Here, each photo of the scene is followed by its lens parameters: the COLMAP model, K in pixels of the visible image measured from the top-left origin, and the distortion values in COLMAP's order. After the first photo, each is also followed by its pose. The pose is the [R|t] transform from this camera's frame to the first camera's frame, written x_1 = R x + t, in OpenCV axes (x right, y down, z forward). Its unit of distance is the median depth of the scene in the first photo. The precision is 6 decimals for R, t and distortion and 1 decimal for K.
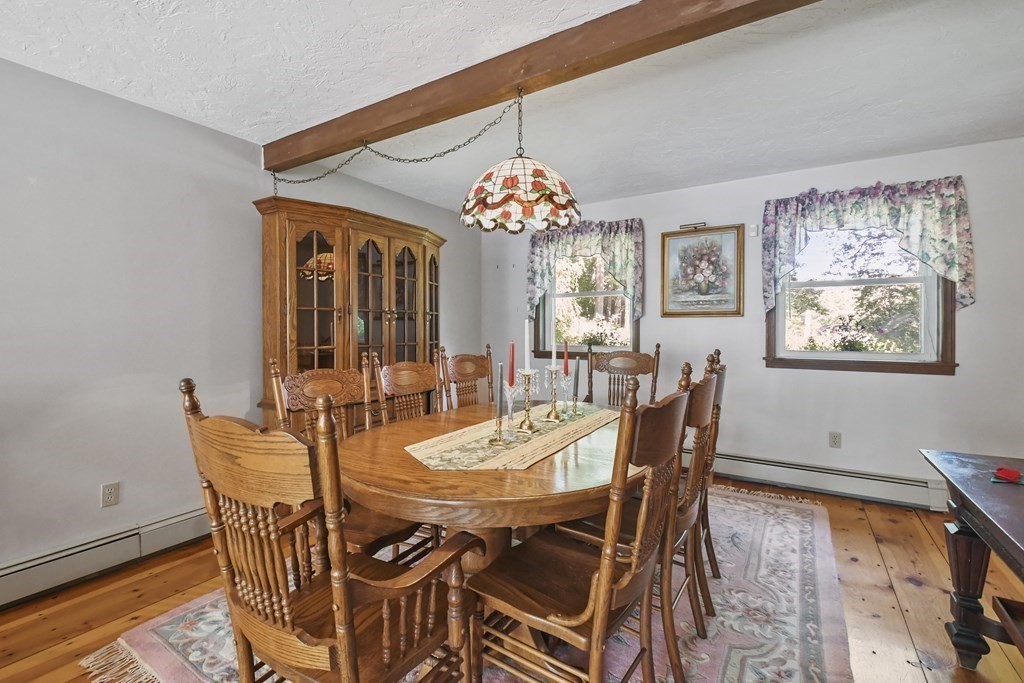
lens RADIAL K [[448.8, 0, 506.5], [0, 448.8, 334.3], [0, 0, 1]] dist [0.015349, -0.013264]
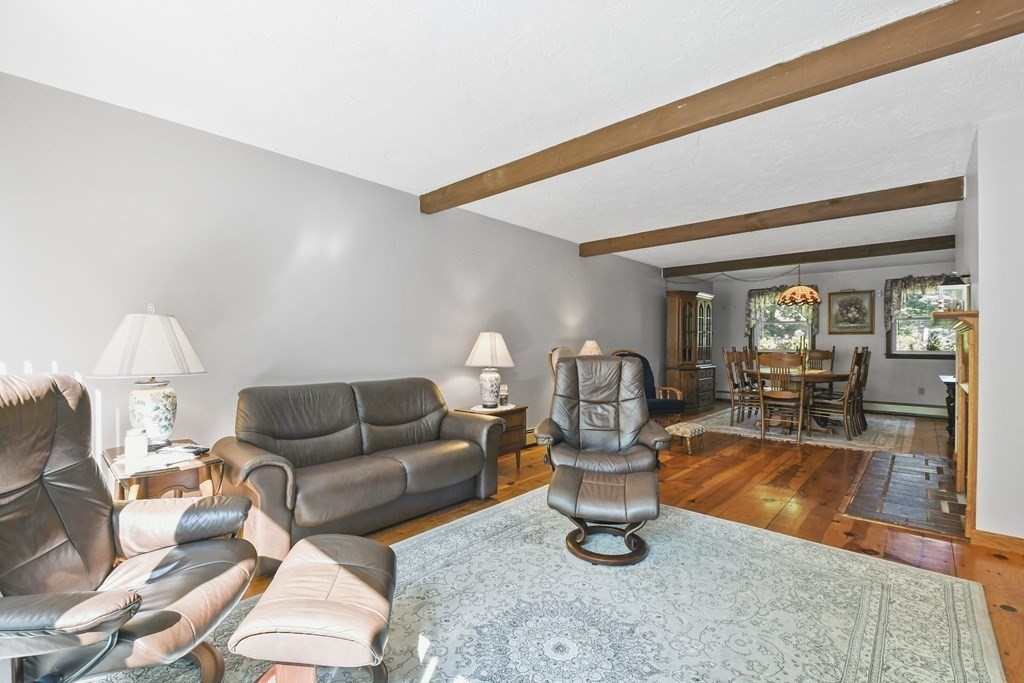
lens RADIAL K [[448.8, 0, 507.3], [0, 448.8, 350.7], [0, 0, 1]] dist [0.015349, -0.013264]
pose [[0.981888, 0.009560, -0.189222, -0.750544], [-0.010984, 0.999919, -0.006483, 0.070578], [0.189145, 0.008444, 0.981913, -1.379884]]
